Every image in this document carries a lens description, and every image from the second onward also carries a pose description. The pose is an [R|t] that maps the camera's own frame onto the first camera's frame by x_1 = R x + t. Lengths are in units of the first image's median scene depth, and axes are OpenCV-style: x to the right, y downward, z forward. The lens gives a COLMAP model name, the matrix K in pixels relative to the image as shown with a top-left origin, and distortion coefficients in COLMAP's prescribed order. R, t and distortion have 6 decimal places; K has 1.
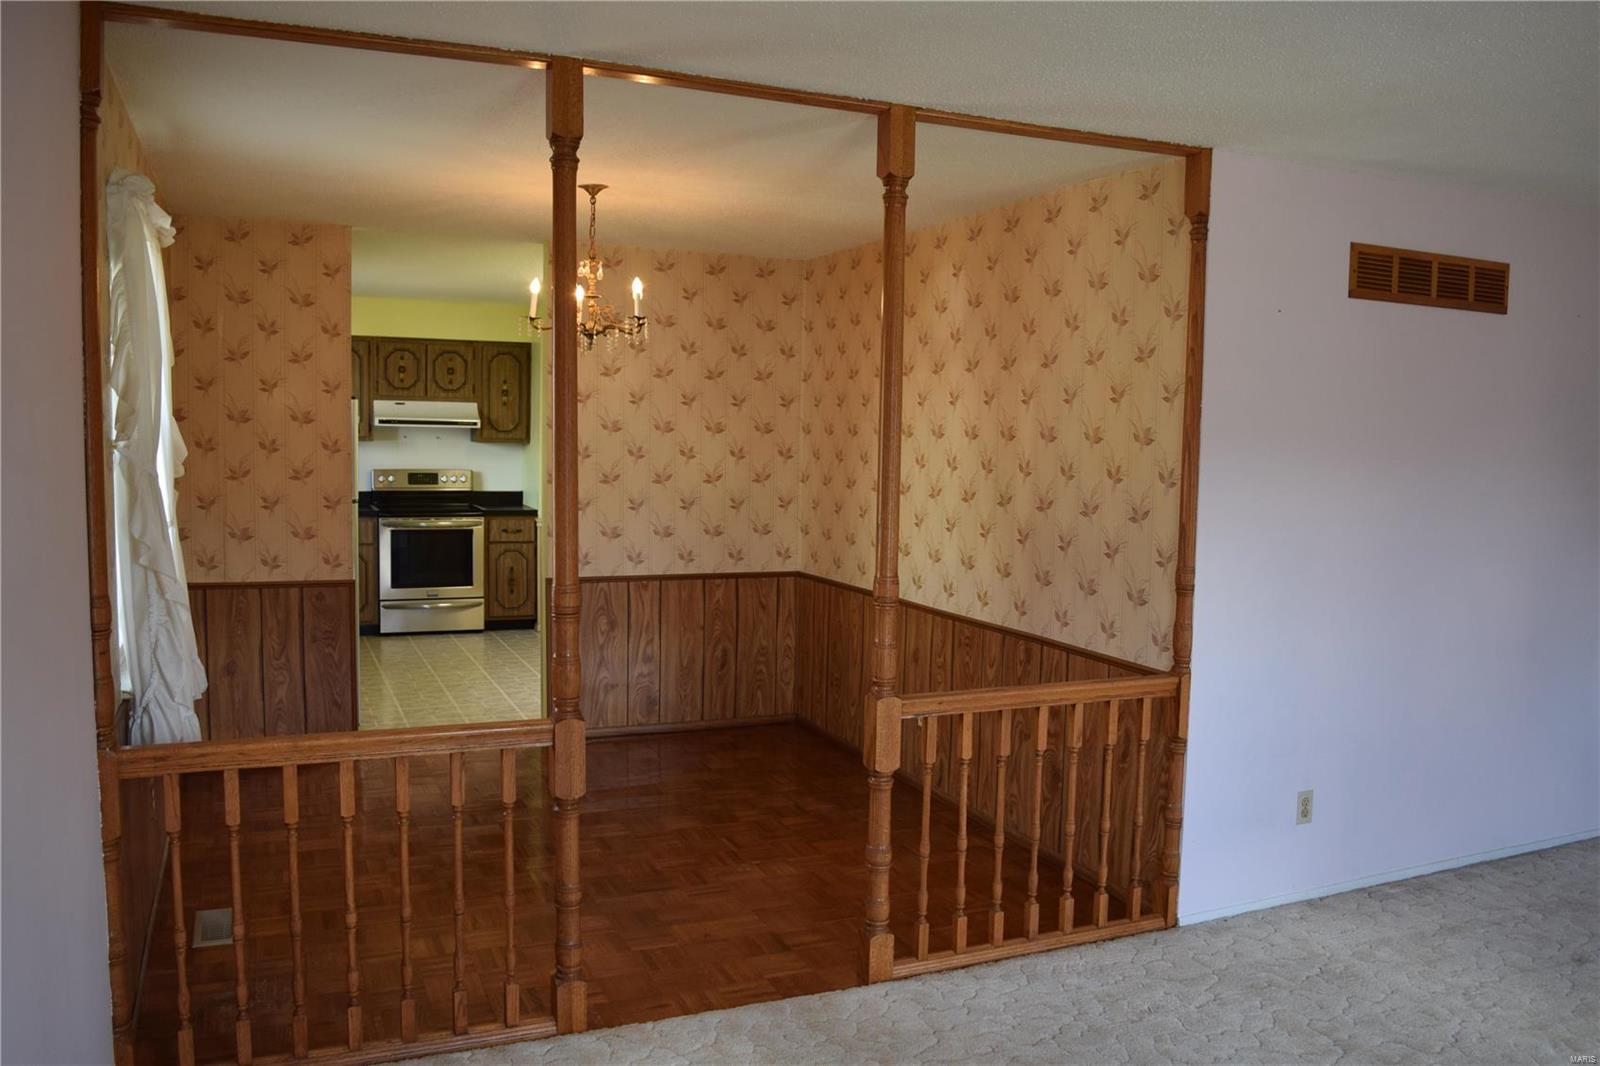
lens RADIAL K [[1260.7, 0, 800.0], [0, 1260.7, 533.0], [0, 0, 1]] dist [-0.090317, 0.012984]
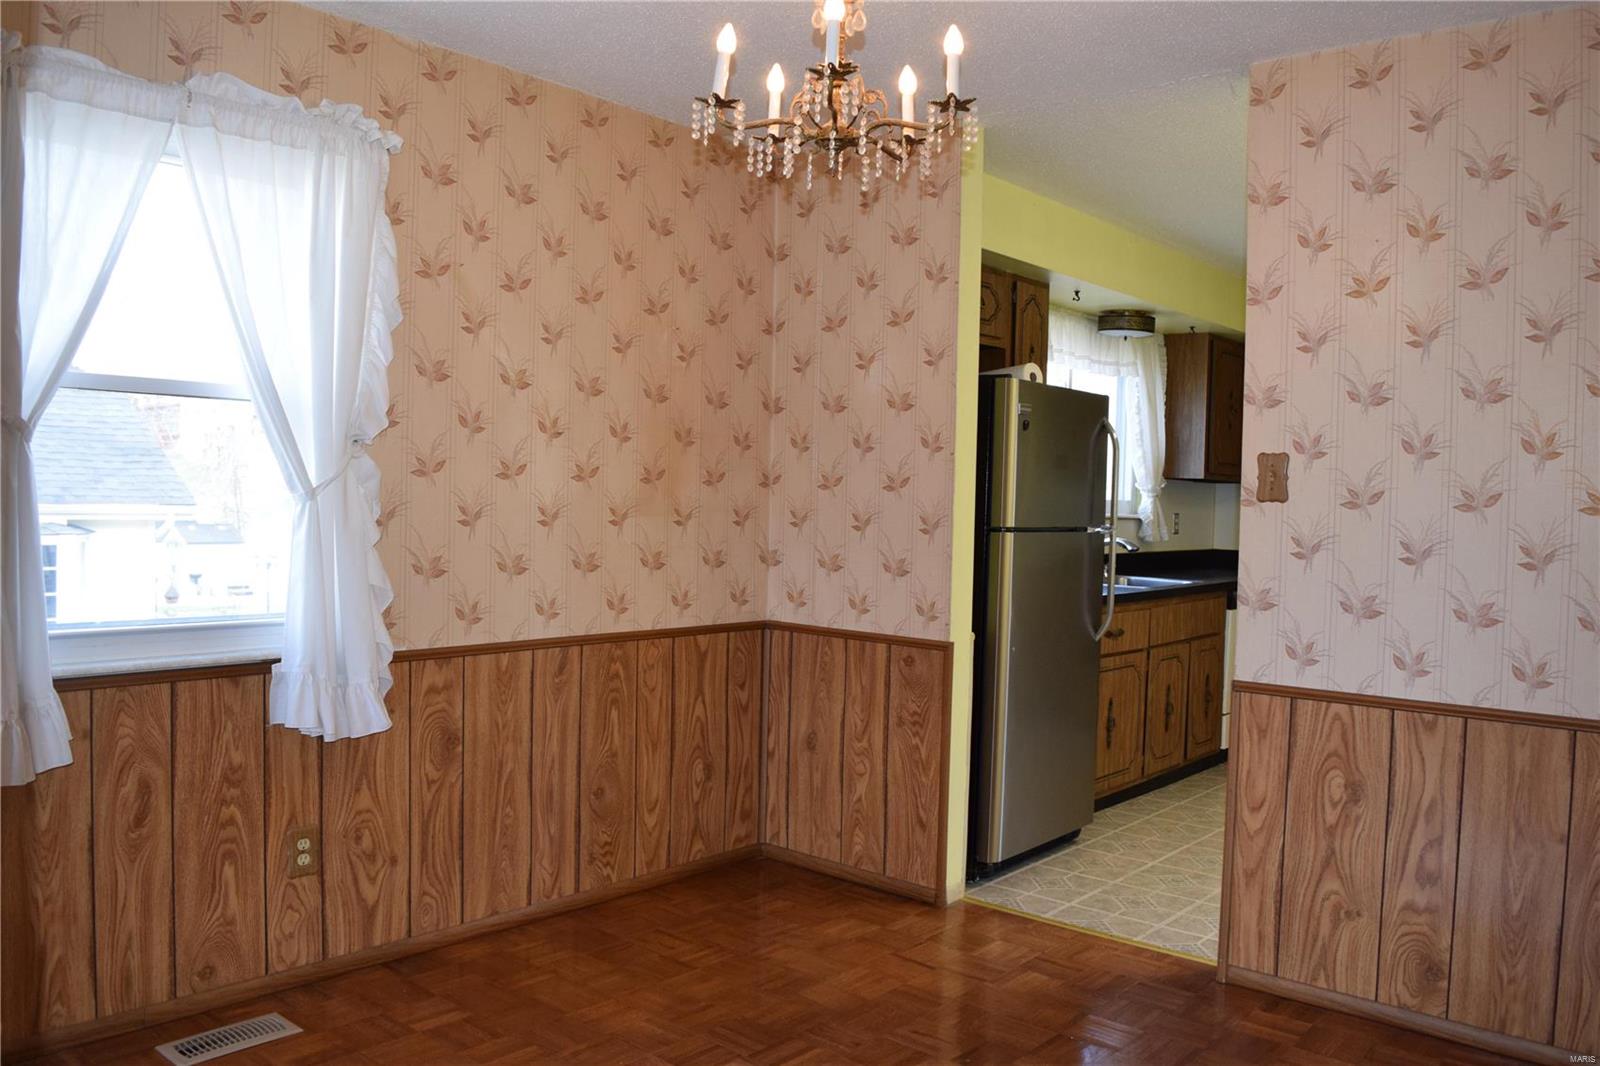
lens RADIAL K [[1272.4, 0, 800.0], [0, 1272.4, 533.0], [0, 0, 1]] dist [-0.093708, 0.007068]
pose [[0.421404, 0.014583, -0.906756, 0.143351], [-0.095604, 0.995013, -0.028428, 0.004115], [0.901820, 0.098669, 0.420697, 0.407625]]
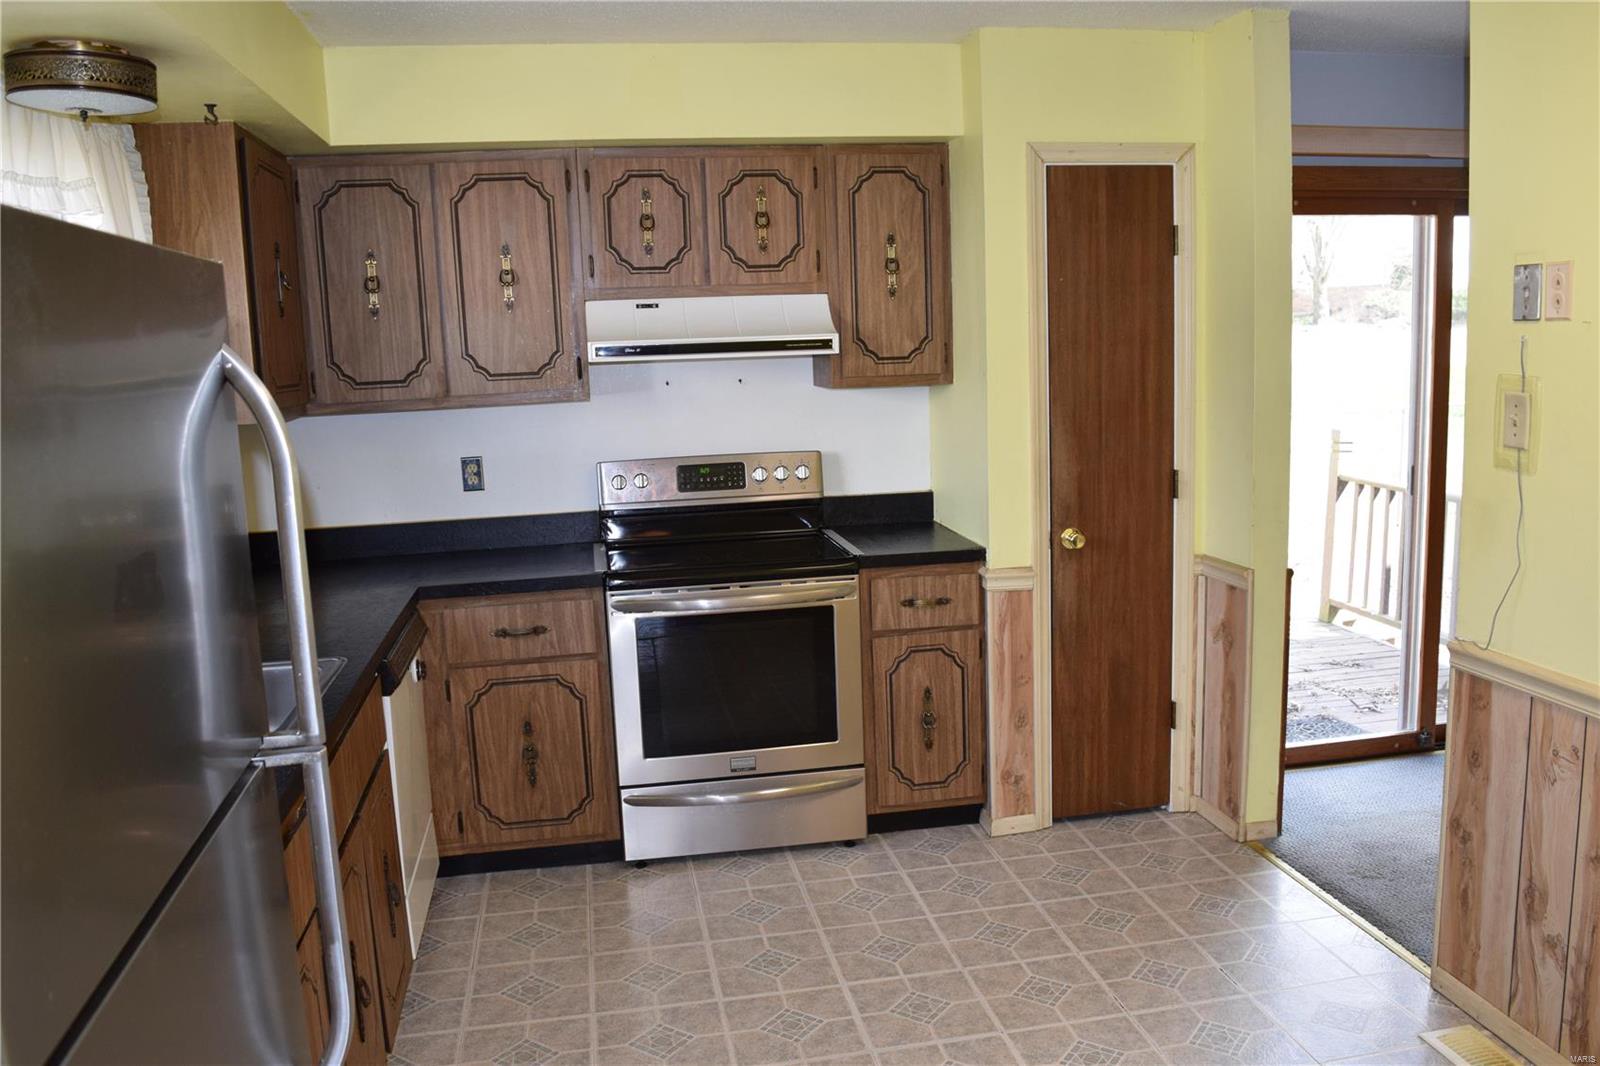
lens RADIAL K [[1260.7, 0, 800.0], [0, 1260.7, 533.0], [0, 0, 1]] dist [-0.090317, 0.012984]
pose [[0.968690, -0.023185, -0.247188, -0.170276], [0.039601, 0.997312, 0.061646, -0.052136], [0.245094, -0.069505, 0.967005, 0.605335]]
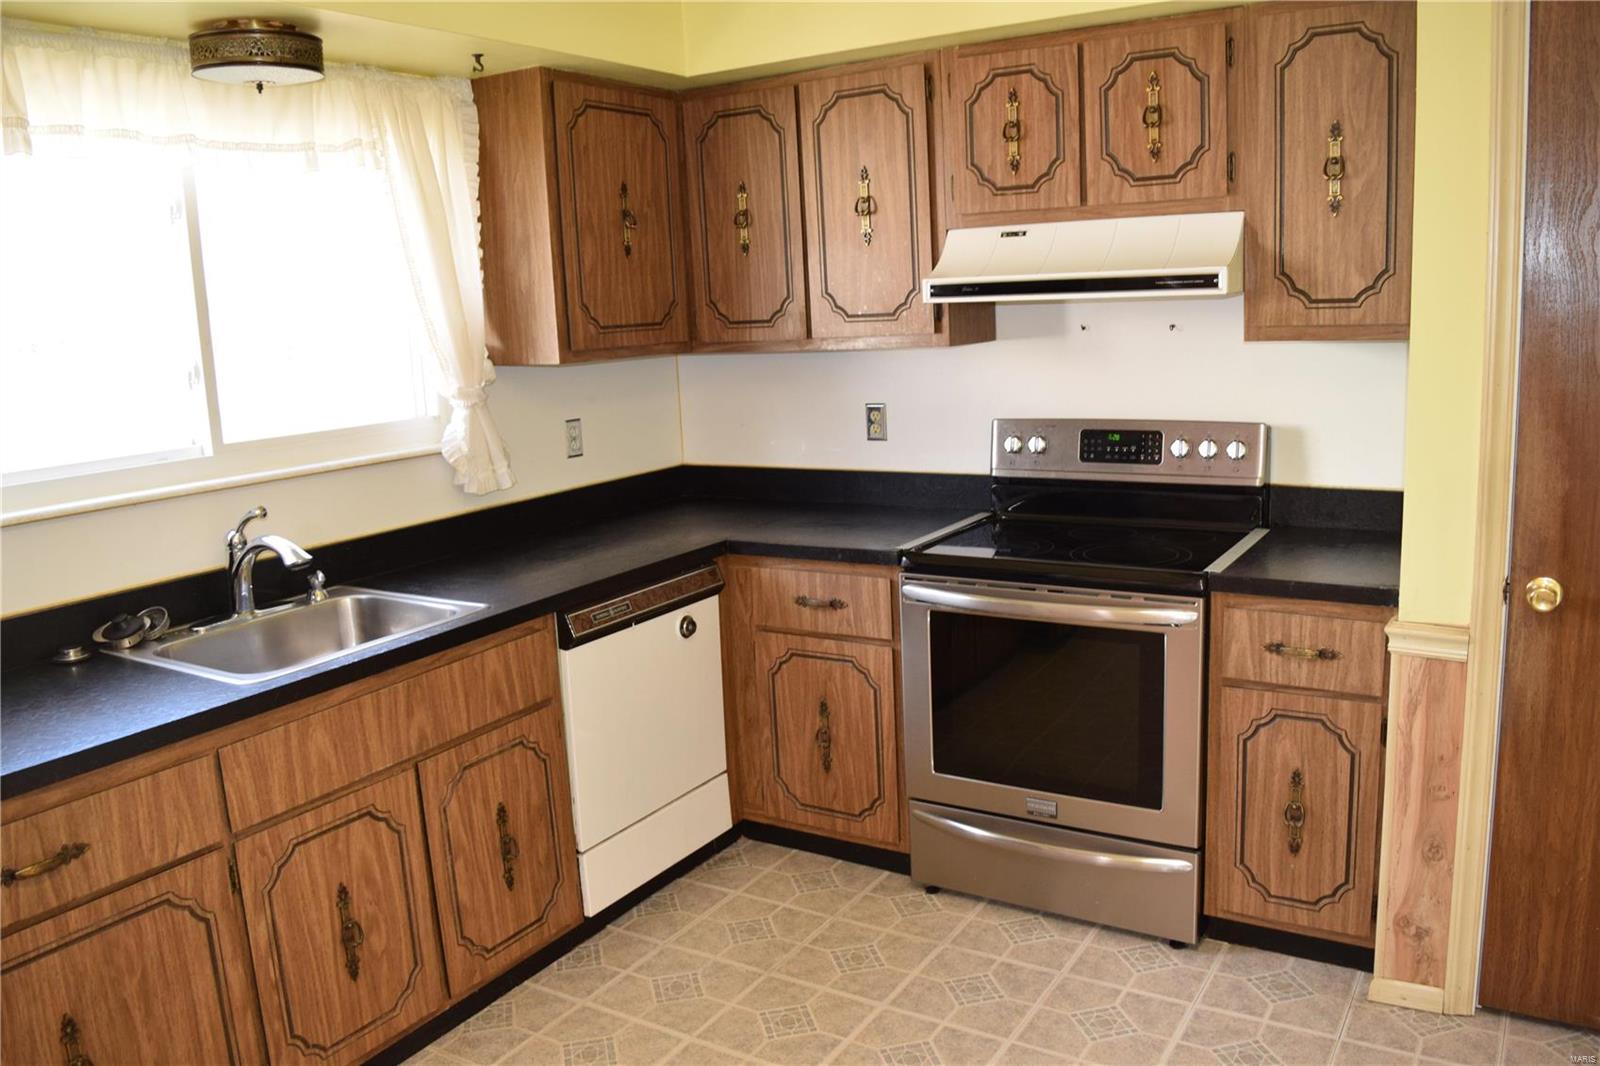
lens RADIAL K [[1260.7, 0, 800.0], [0, 1260.7, 533.0], [0, 0, 1]] dist [-0.090317, 0.012984]
pose [[0.554890, 0.102084, -0.825637, -0.061850], [-0.011422, 0.993284, 0.115136, -0.061410], [0.831845, -0.054457, 0.552329, 0.761989]]
